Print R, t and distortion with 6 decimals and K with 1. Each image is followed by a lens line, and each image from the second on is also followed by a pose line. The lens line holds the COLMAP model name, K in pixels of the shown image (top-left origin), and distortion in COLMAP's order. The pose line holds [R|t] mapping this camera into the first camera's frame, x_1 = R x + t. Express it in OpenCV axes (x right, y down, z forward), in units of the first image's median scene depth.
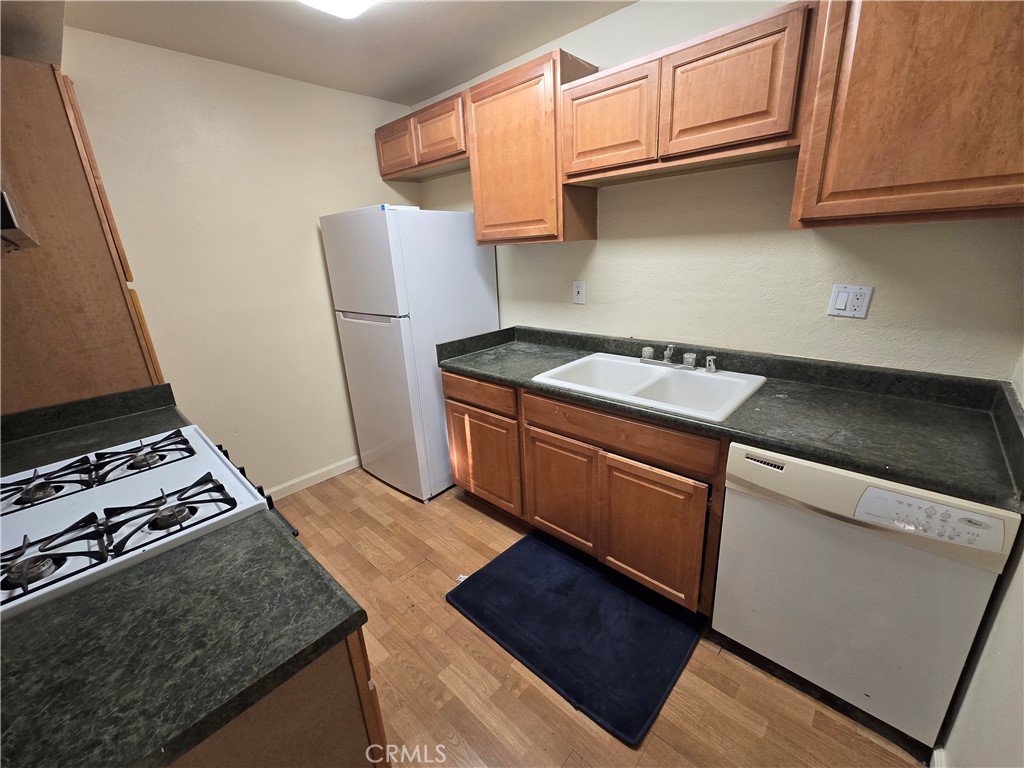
lens RADIAL K [[419.0, 0, 515.6], [0, 419.0, 383.1], [0, 0, 1]] dist [0.002956, 0.000491]
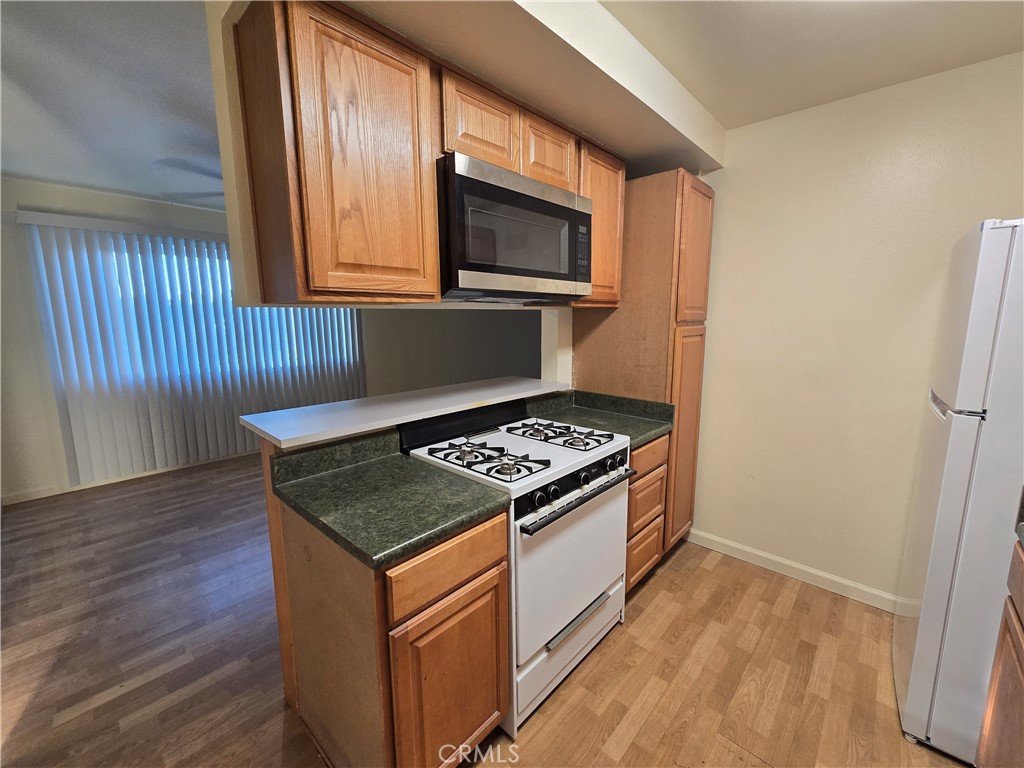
lens RADIAL K [[419.0, 0, 515.0], [0, 419.0, 382.0], [0, 0, 1]] dist [0.002956, 0.000491]
pose [[0.007521, 0.201707, -0.979417, 0.368856], [-0.299511, 0.934933, 0.190246, -0.168400], [0.954063, 0.291915, 0.067445, 0.509243]]
